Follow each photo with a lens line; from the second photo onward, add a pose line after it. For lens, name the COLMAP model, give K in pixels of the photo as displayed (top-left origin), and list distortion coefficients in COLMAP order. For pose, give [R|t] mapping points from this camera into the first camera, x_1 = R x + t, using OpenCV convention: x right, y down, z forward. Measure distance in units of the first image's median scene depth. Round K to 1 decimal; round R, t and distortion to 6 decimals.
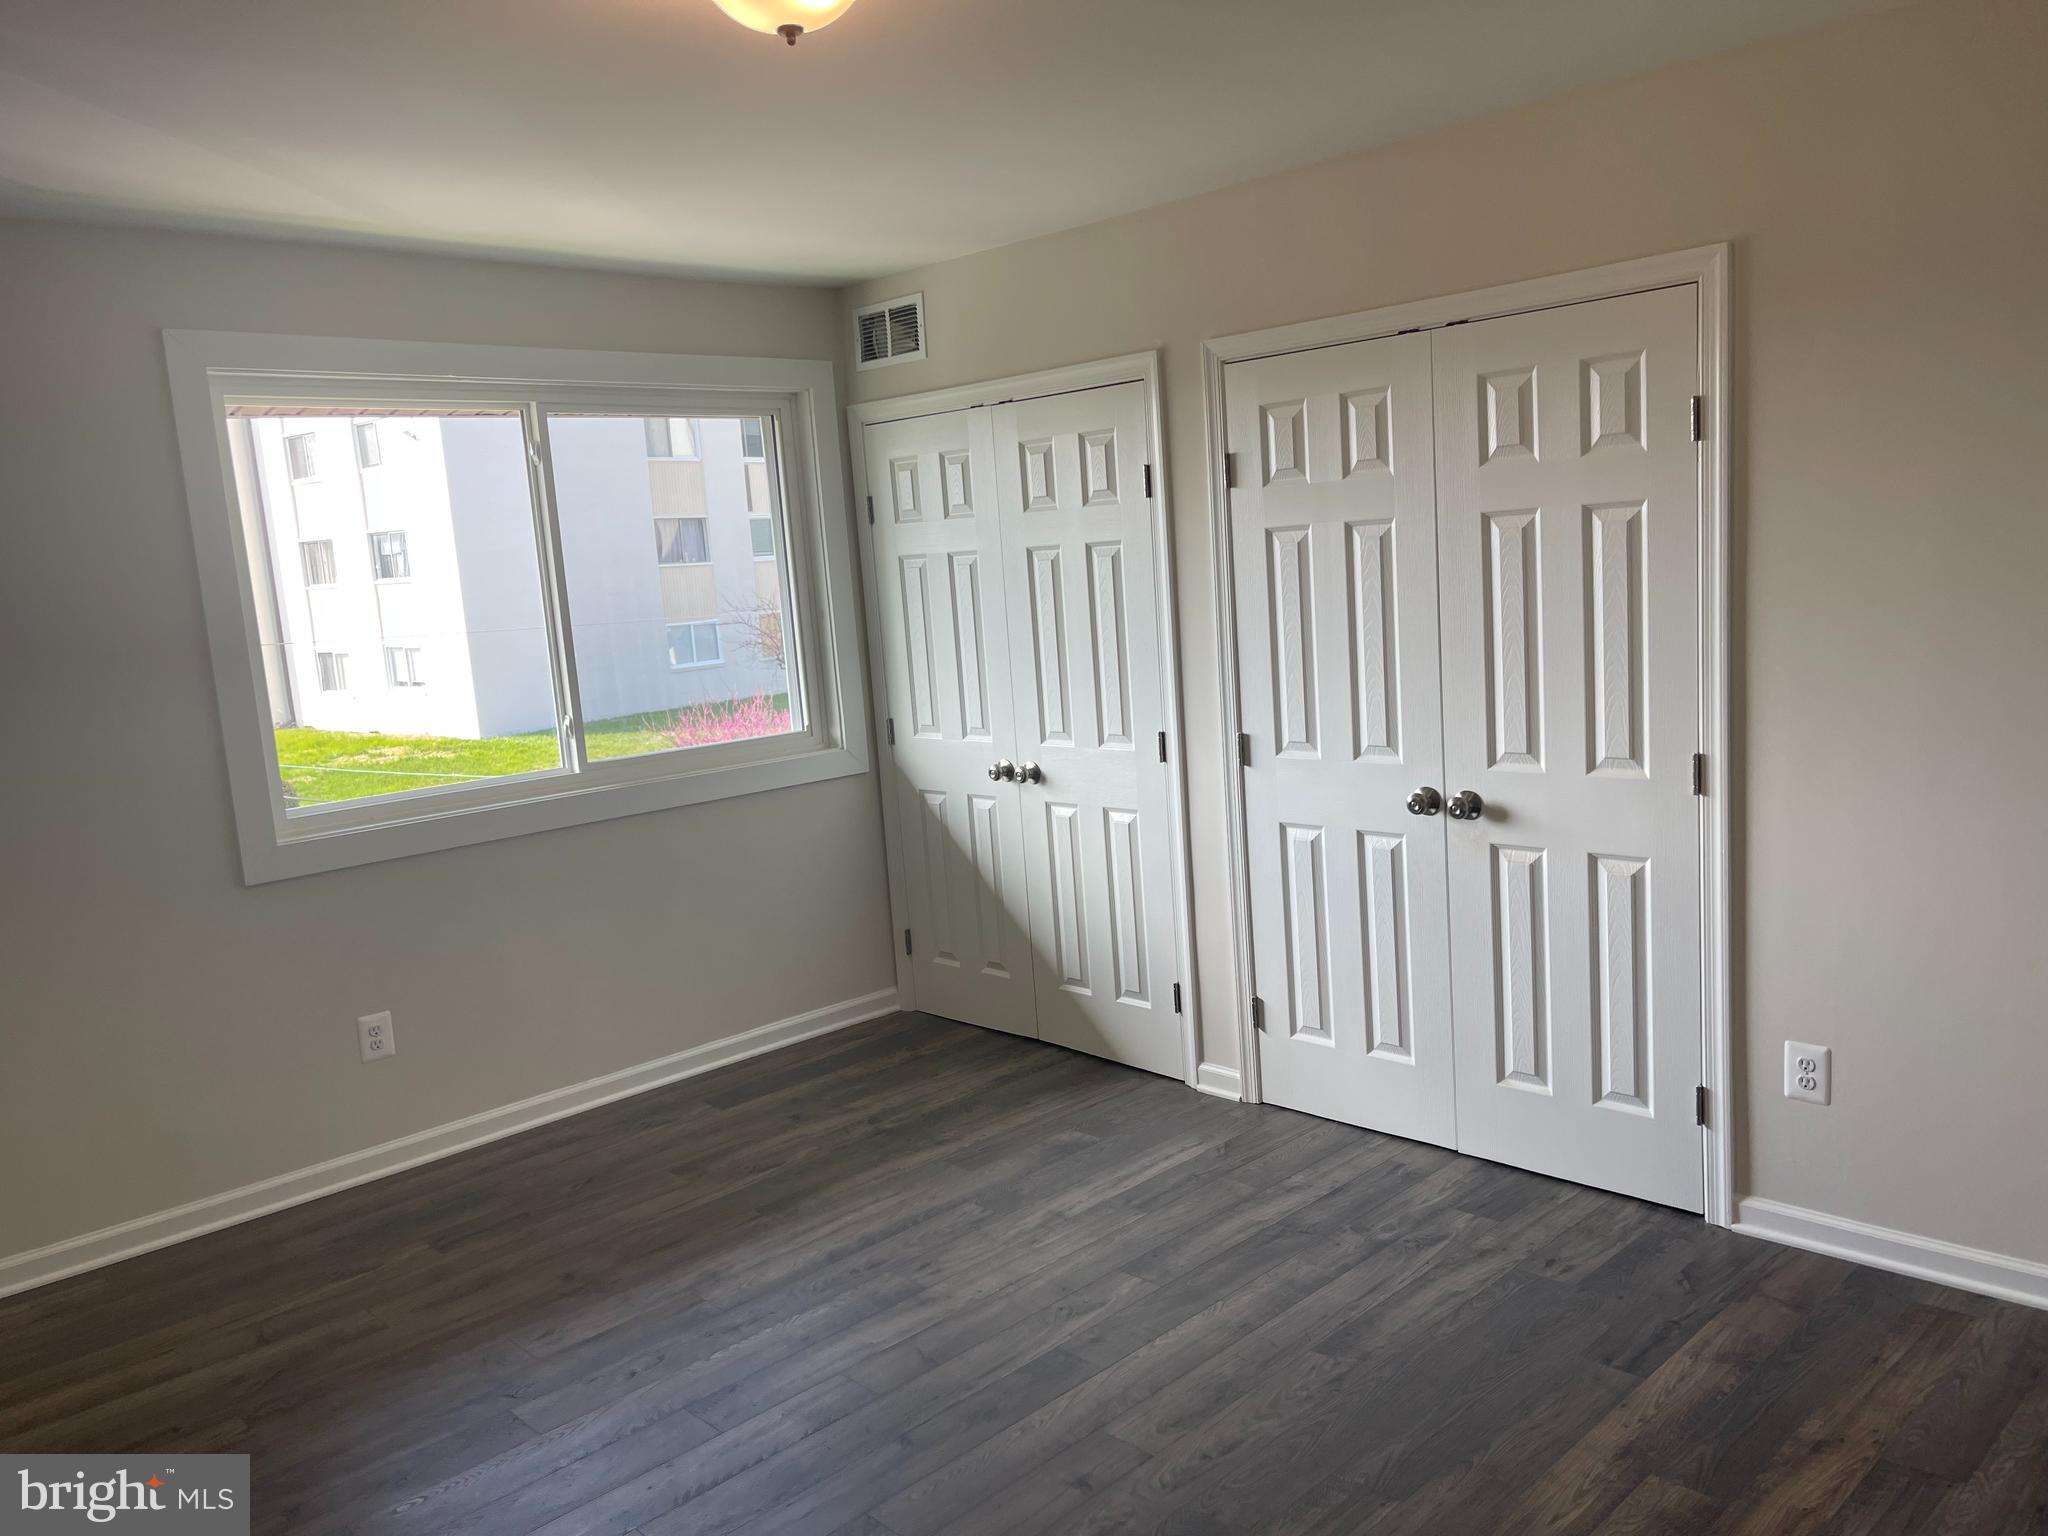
lens RADIAL K [[1524.9, 0, 1022.3], [0, 1524.9, 786.6], [0, 0, 1]] dist [0.028647, -0.051666]
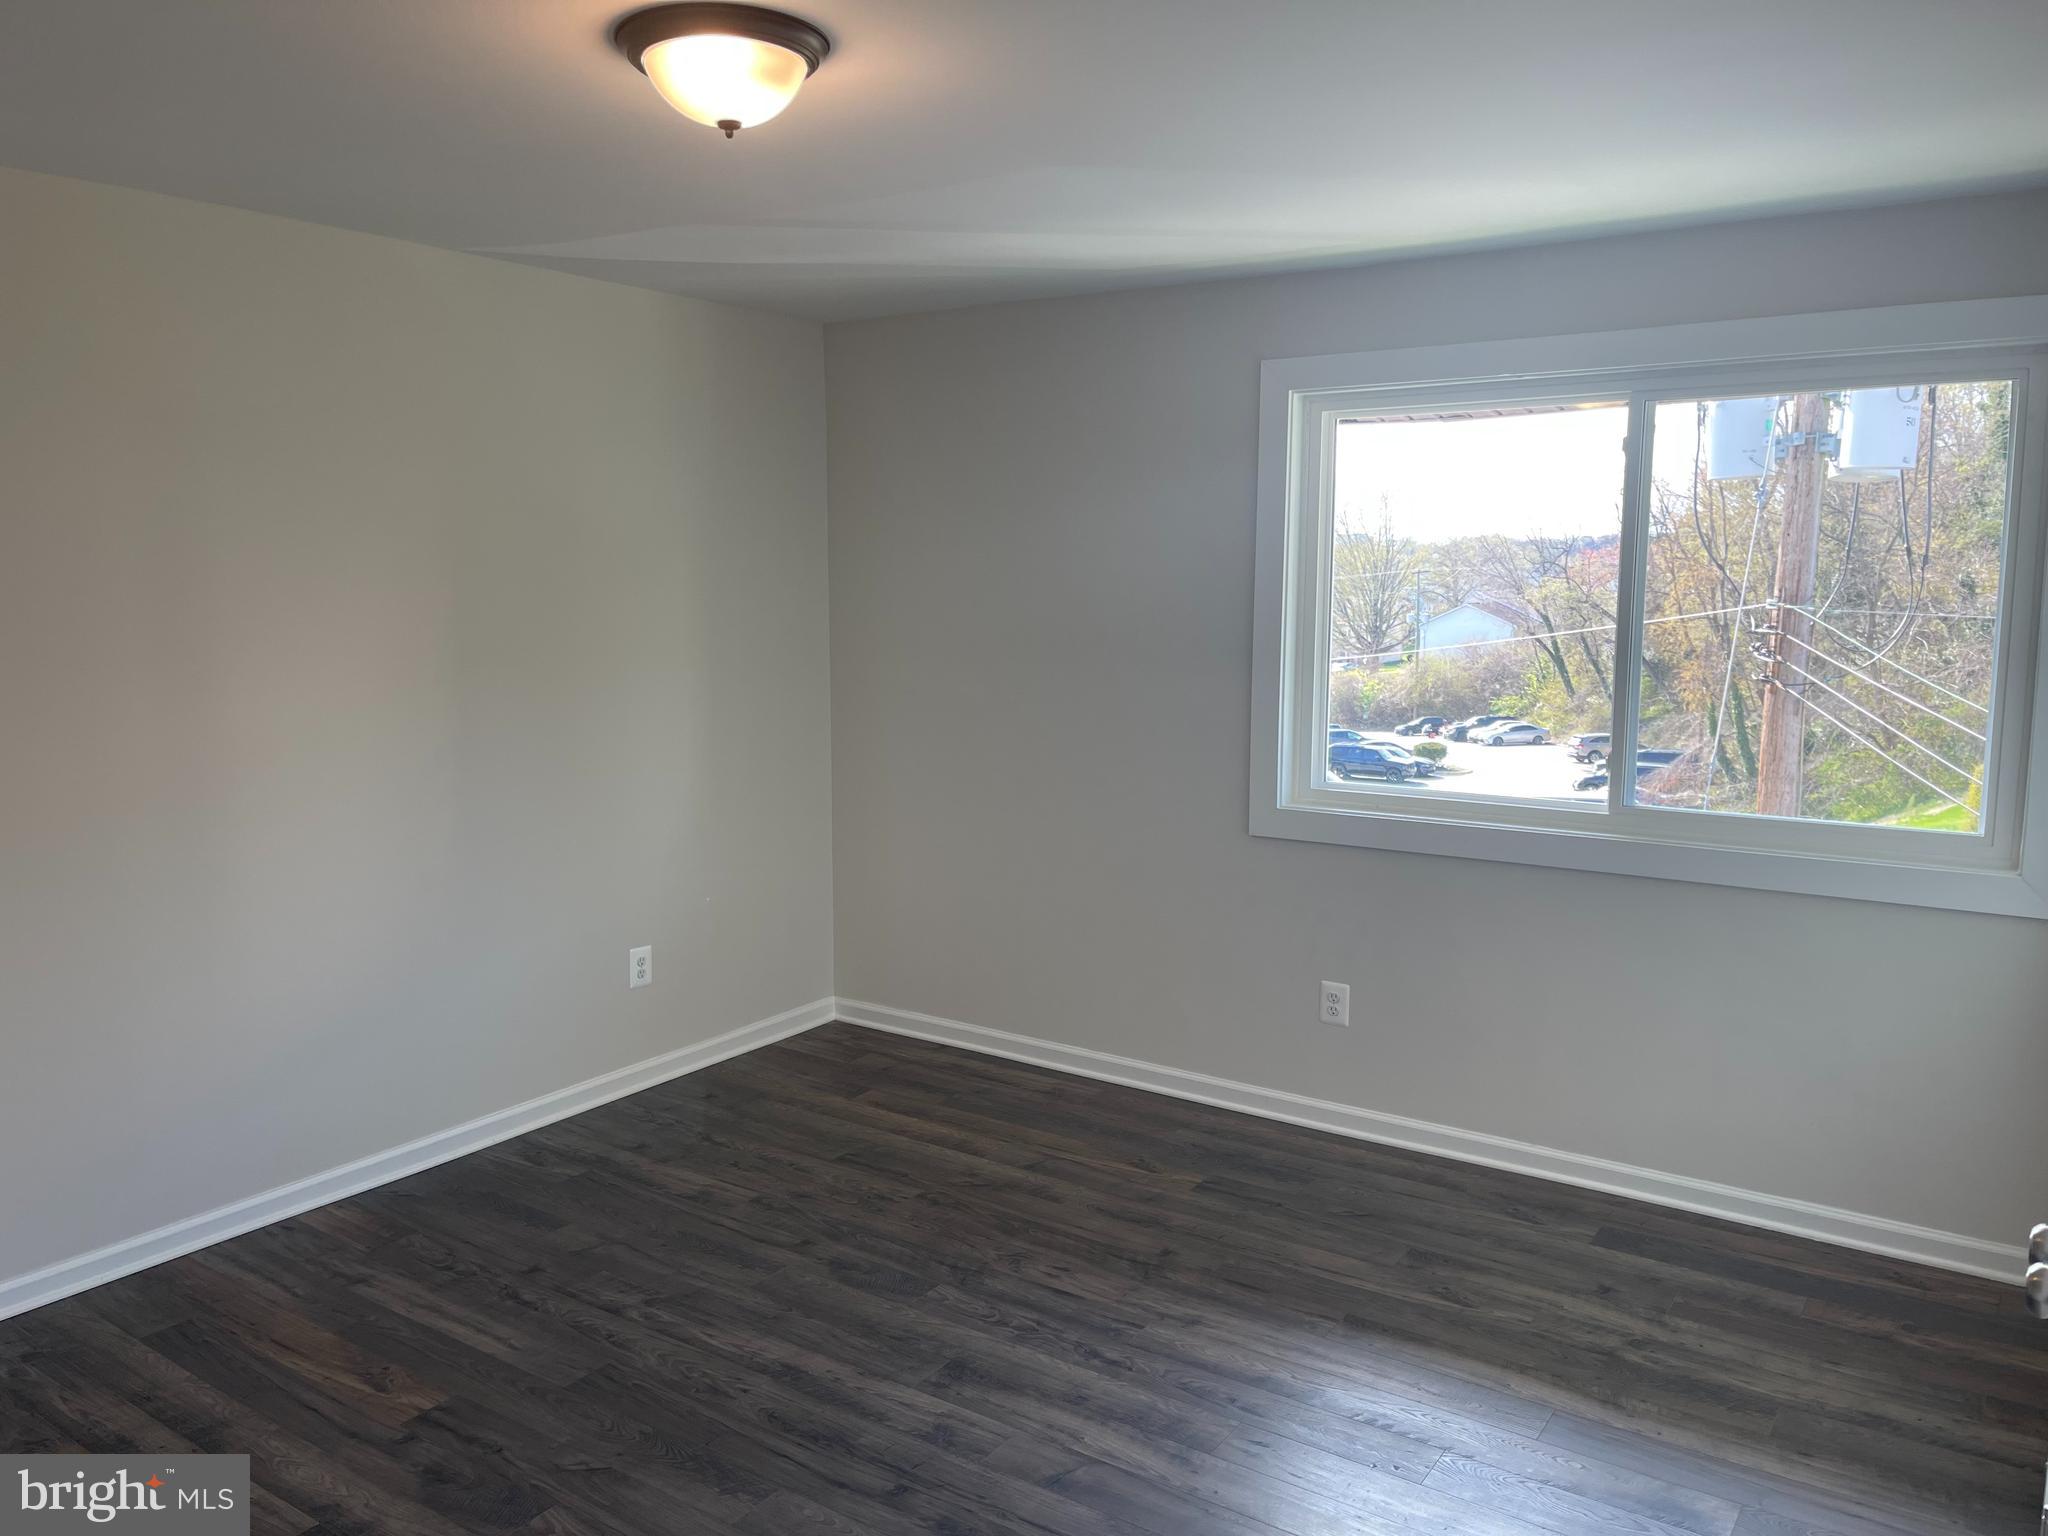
lens RADIAL K [[1524.9, 0, 1022.3], [0, 1524.9, 786.6], [0, 0, 1]] dist [0.028647, -0.051666]
pose [[0.202827, 0.203938, -0.957742, 0.531908], [-0.162575, 0.971511, 0.172441, -0.134595], [0.965624, 0.120730, 0.230204, 0.523381]]
